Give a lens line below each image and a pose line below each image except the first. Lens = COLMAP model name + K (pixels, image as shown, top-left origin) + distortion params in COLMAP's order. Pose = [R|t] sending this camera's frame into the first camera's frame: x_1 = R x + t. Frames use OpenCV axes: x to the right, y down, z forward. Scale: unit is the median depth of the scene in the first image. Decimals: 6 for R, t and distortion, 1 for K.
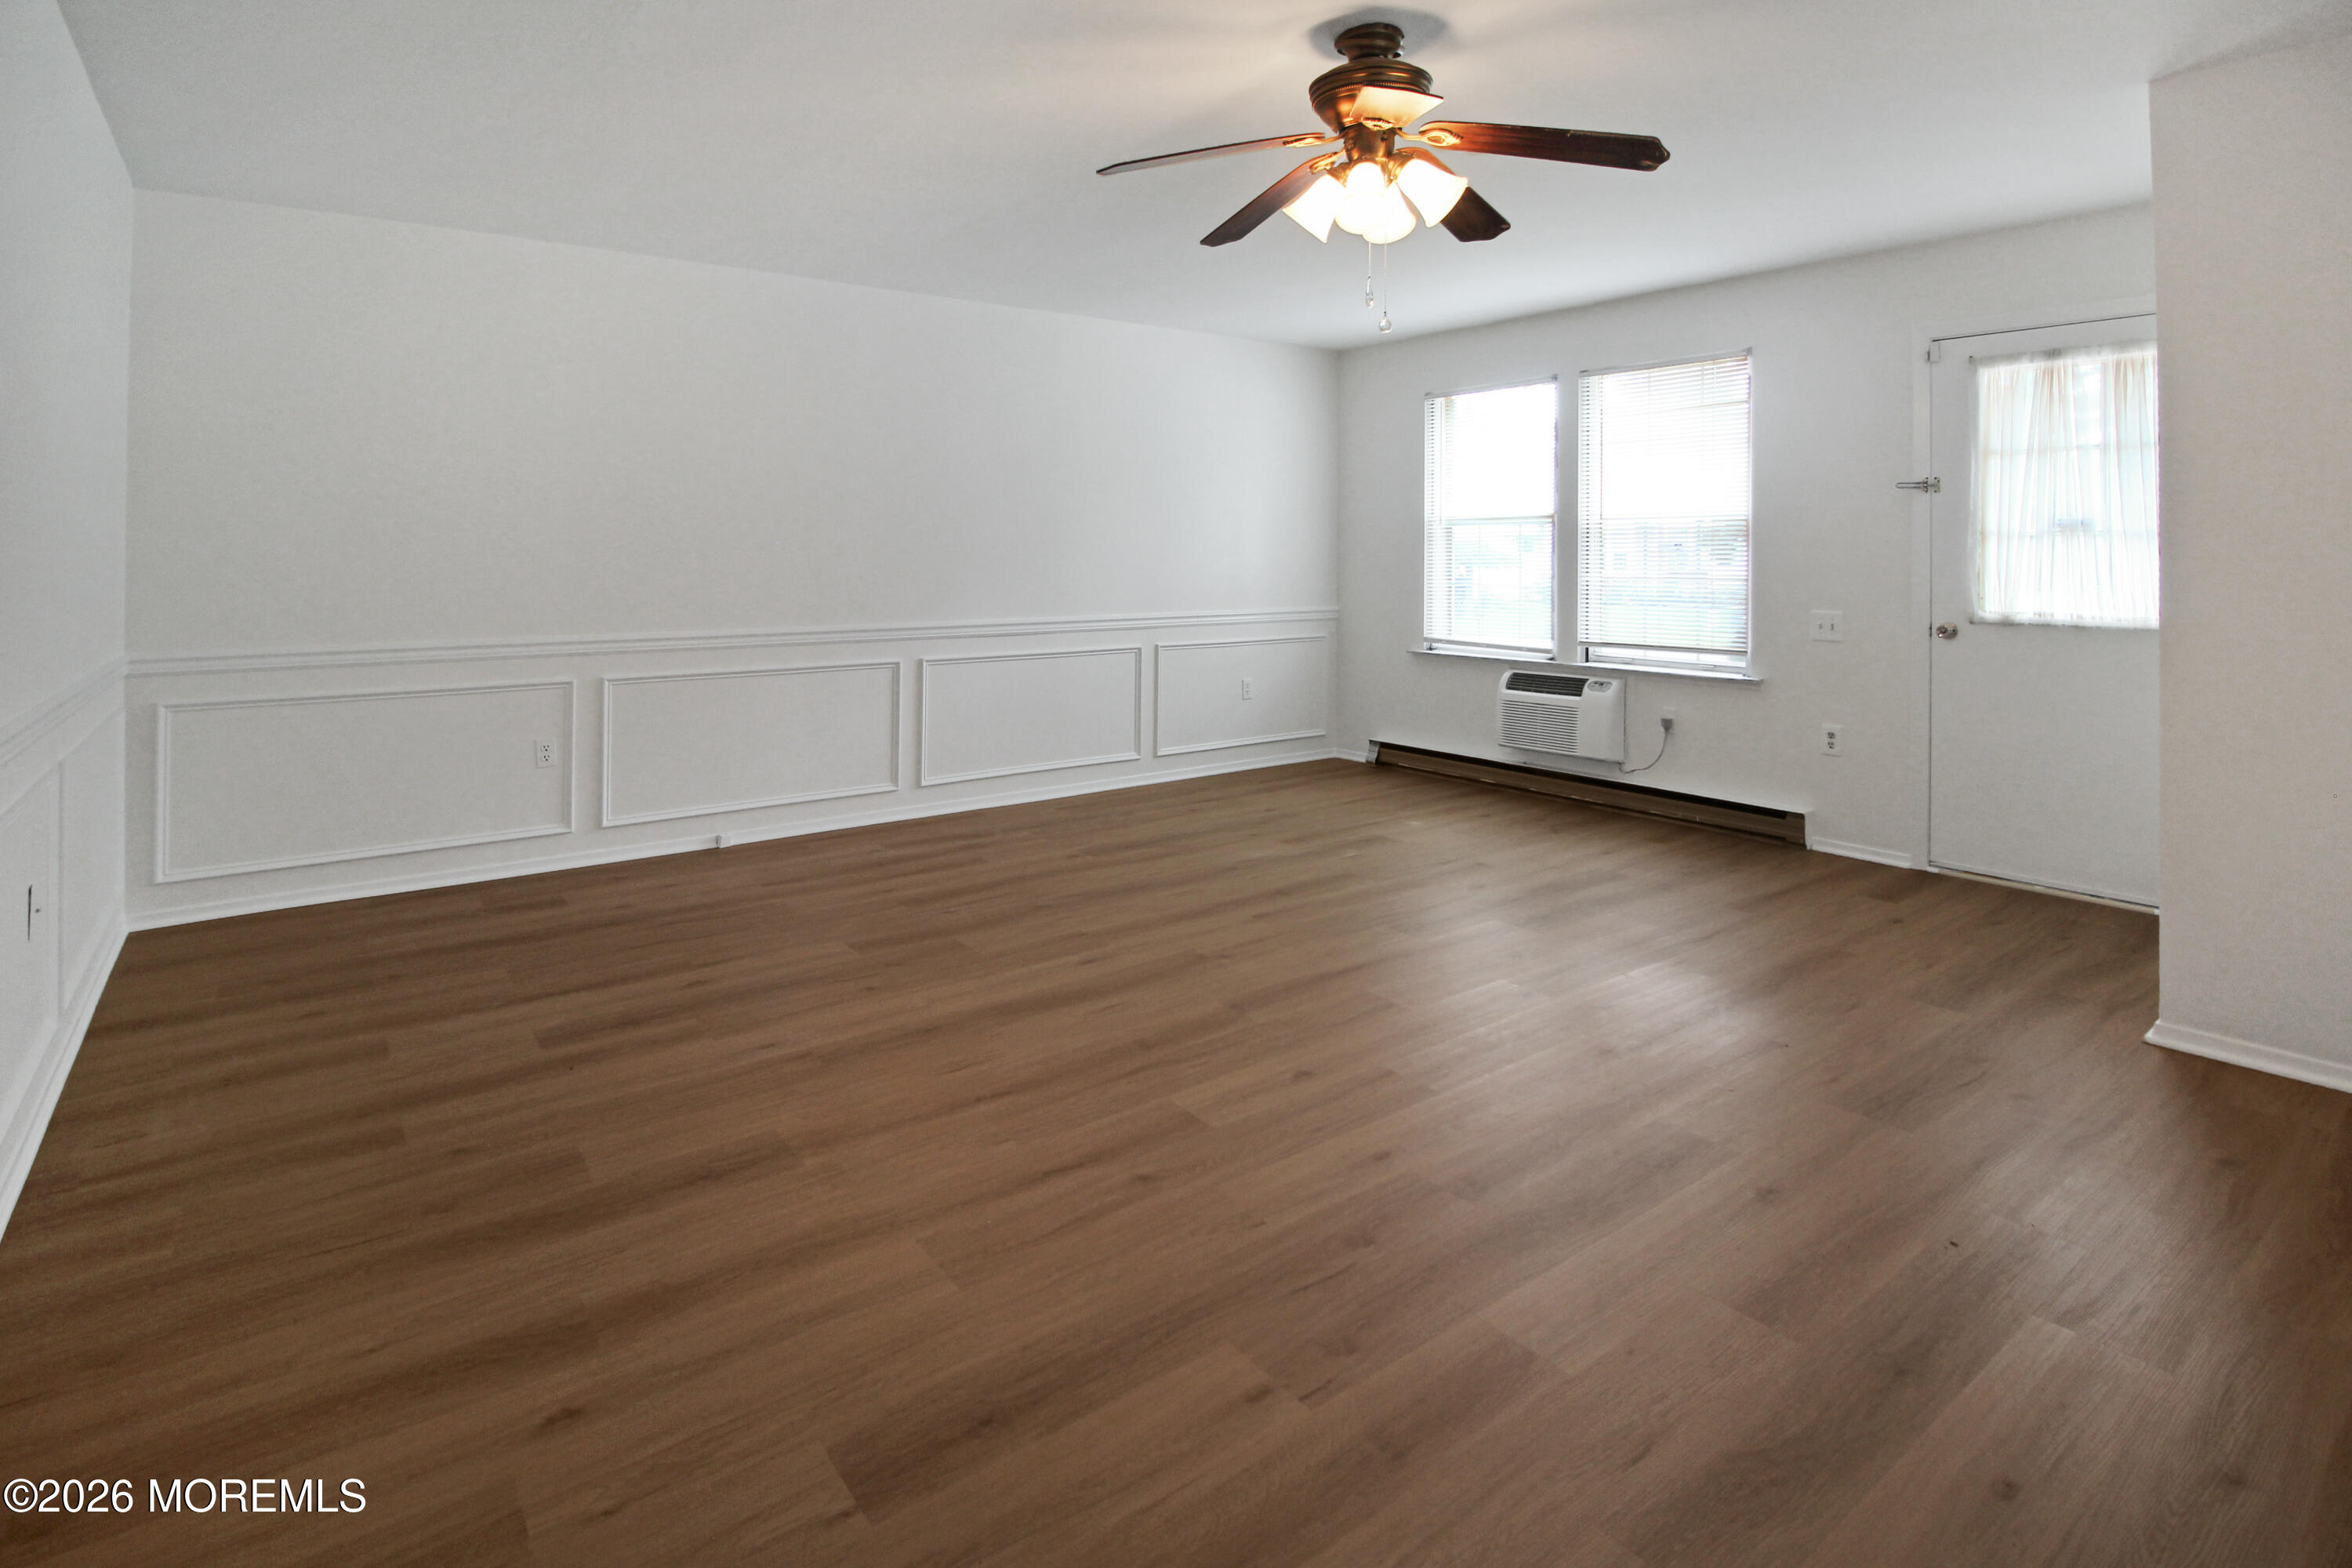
lens RADIAL K [[1162.5, 0, 1141.5], [0, 1162.5, 550.1], [0, 0, 1]] dist [-0.002938, -0.008044]
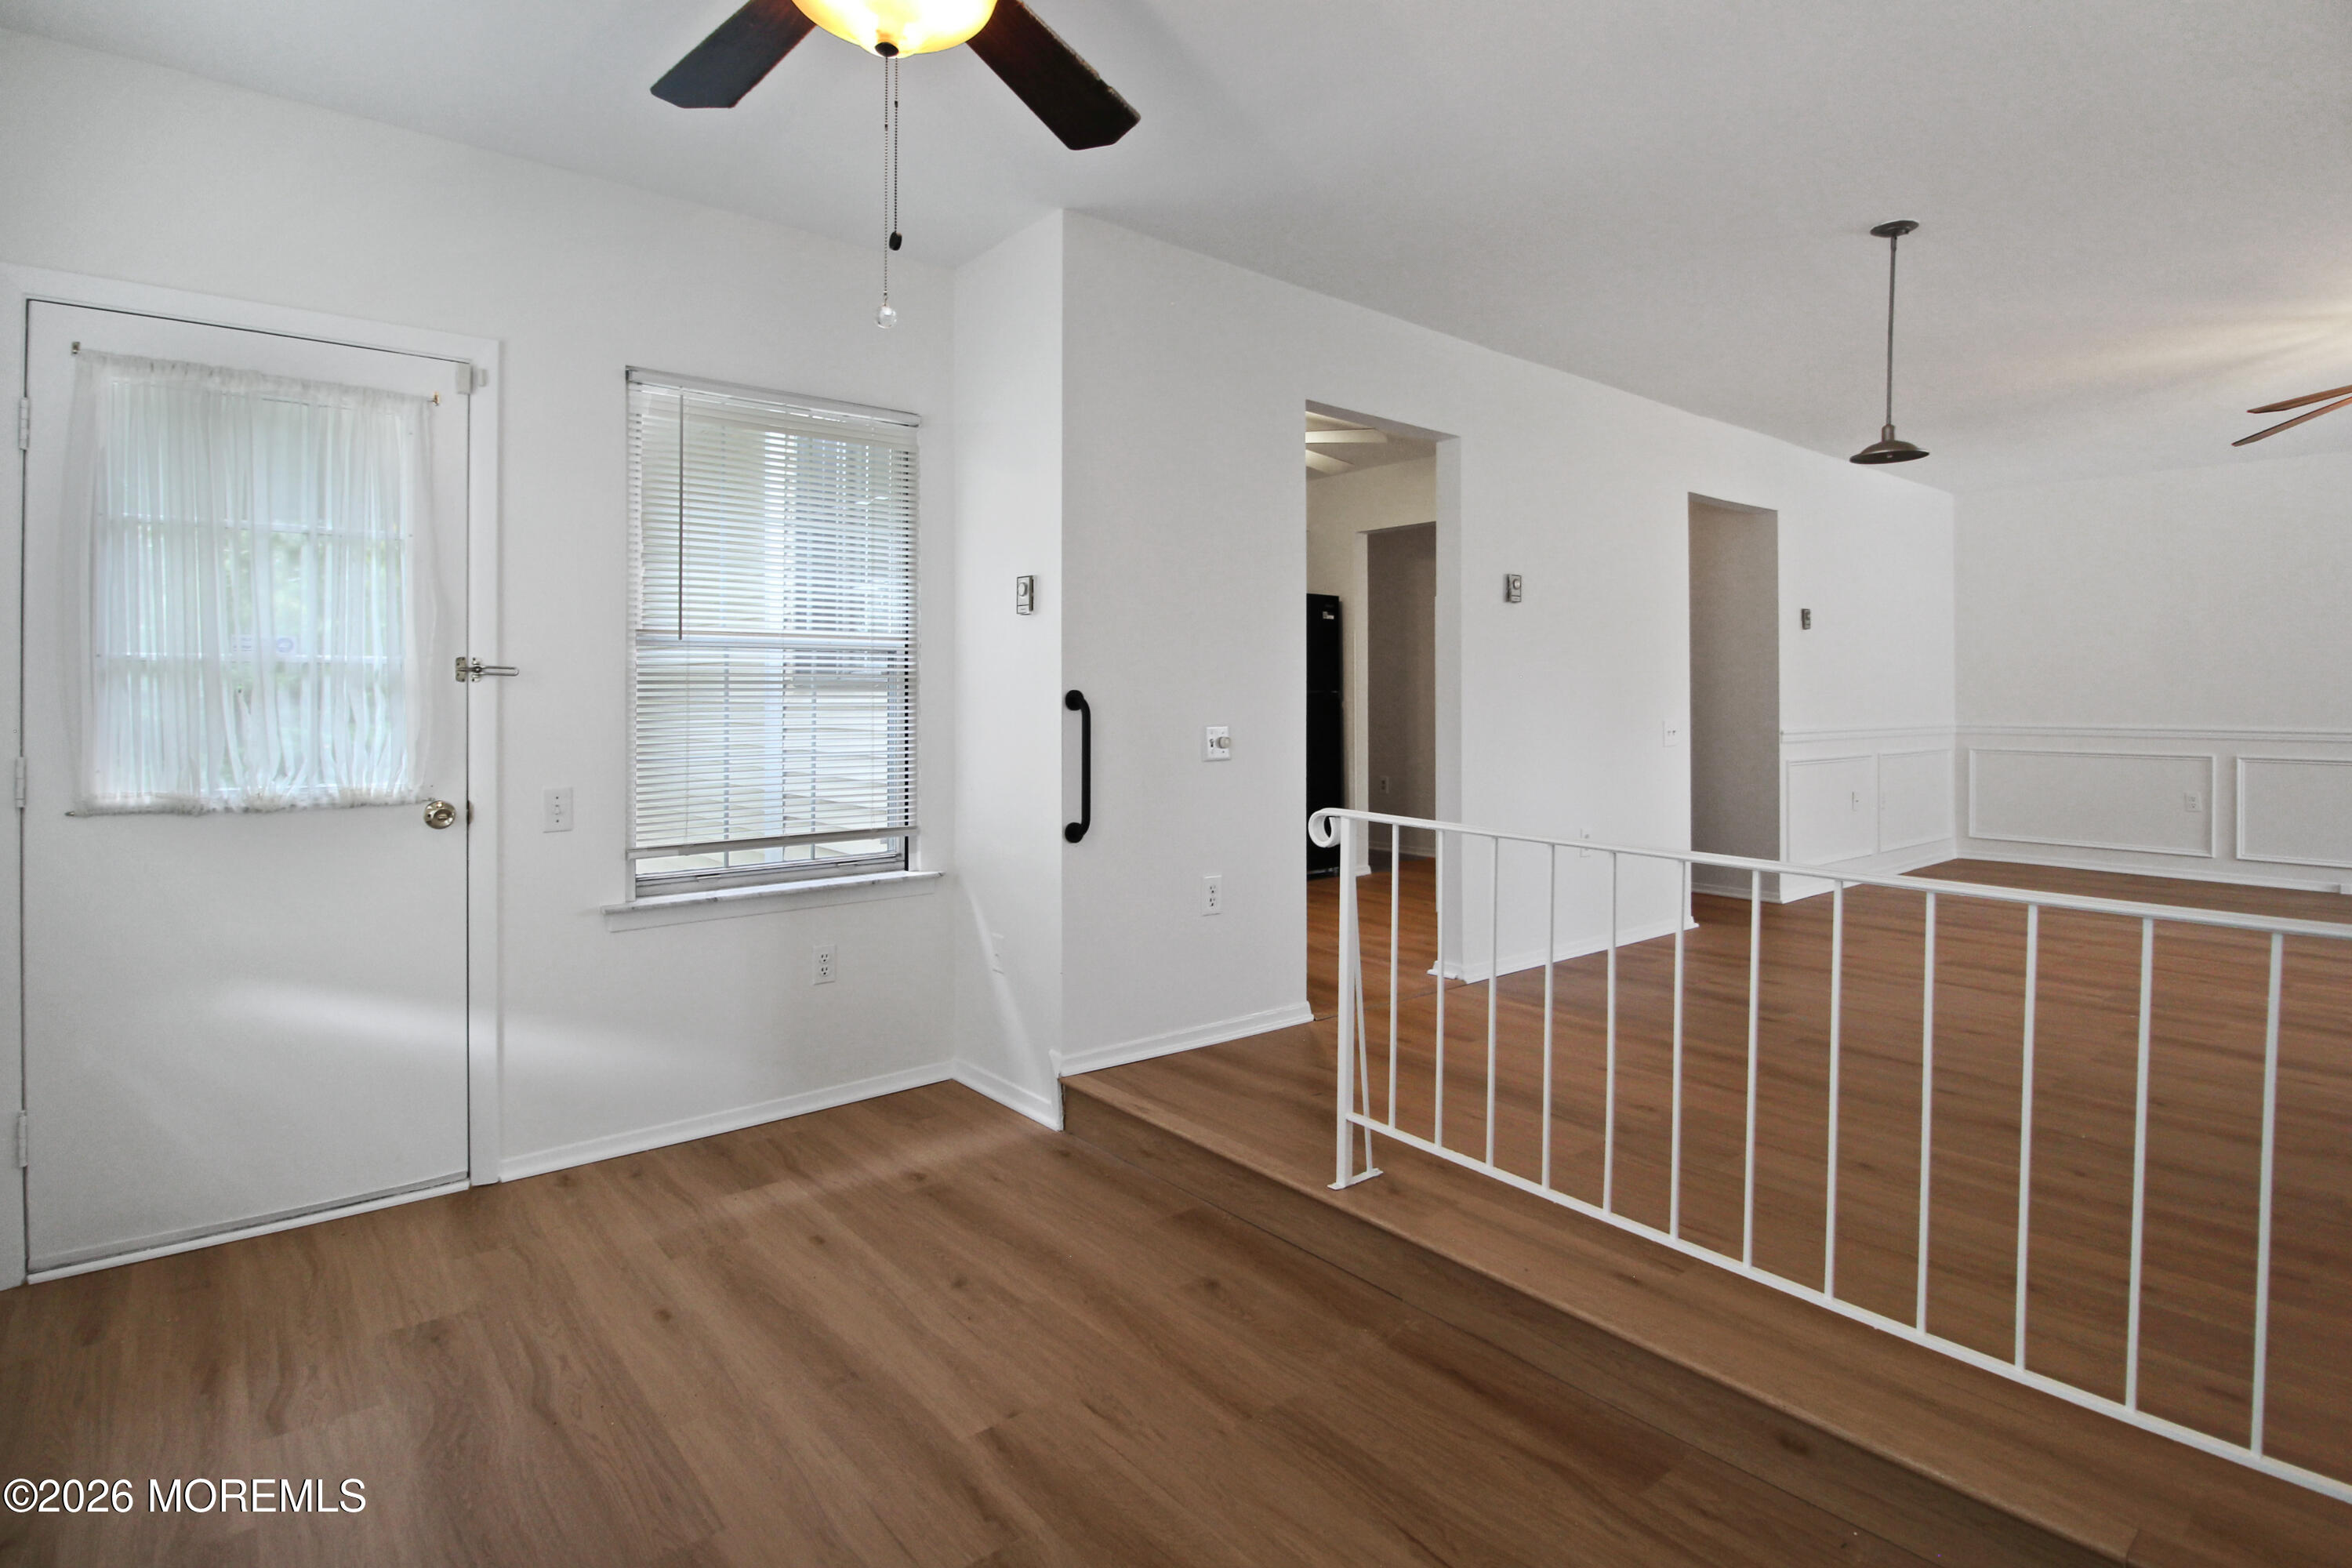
lens RADIAL K [[1162.5, 0, 1208.8], [0, 1162.5, 698.7], [0, 0, 1]] dist [-0.002938, -0.008044]
pose [[0.075706, 0.010463, -0.997075, 0.808793], [0.000175, 0.999945, 0.010507, 0.021464], [0.997130, -0.000970, 0.075700, -0.354570]]
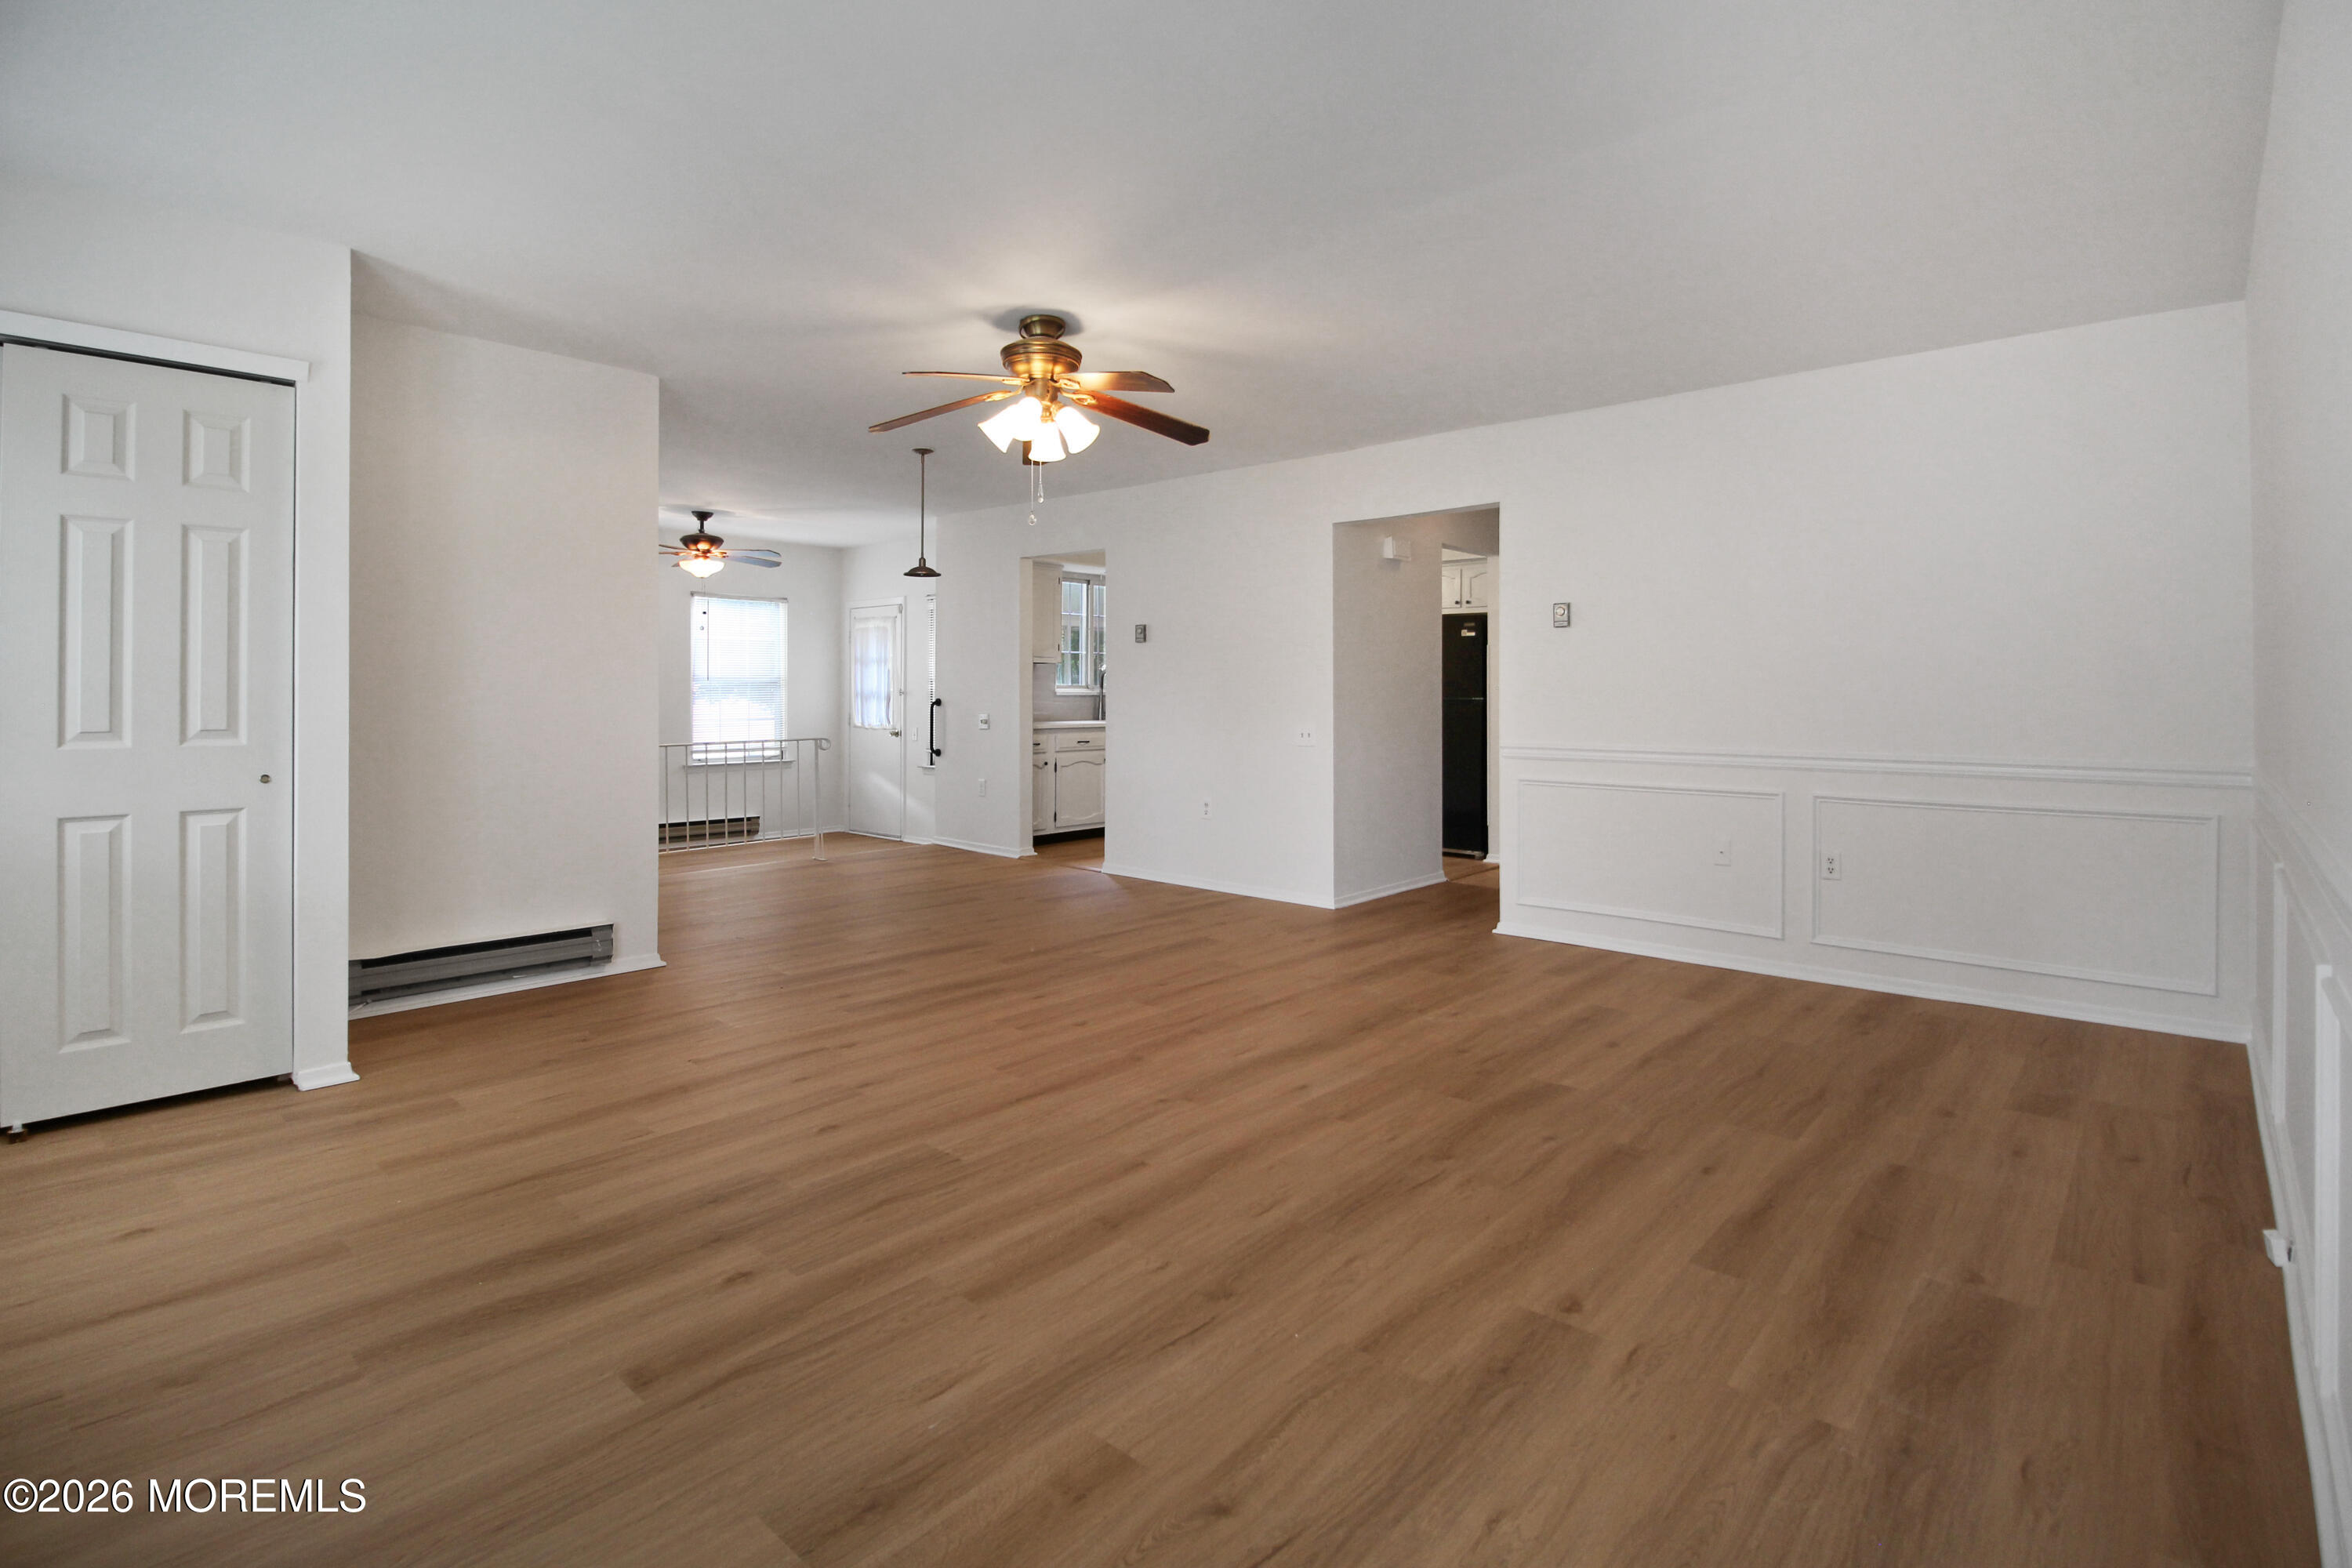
lens RADIAL K [[1162.5, 0, 1201.2], [0, 1162.5, 690.7], [0, 0, 1]] dist [-0.002938, -0.008044]
pose [[-0.974146, 0.001195, -0.225916, 0.174959], [0.002611, 0.999979, -0.005968, 0.023362], [0.225904, -0.006404, -0.974128, 1.336841]]
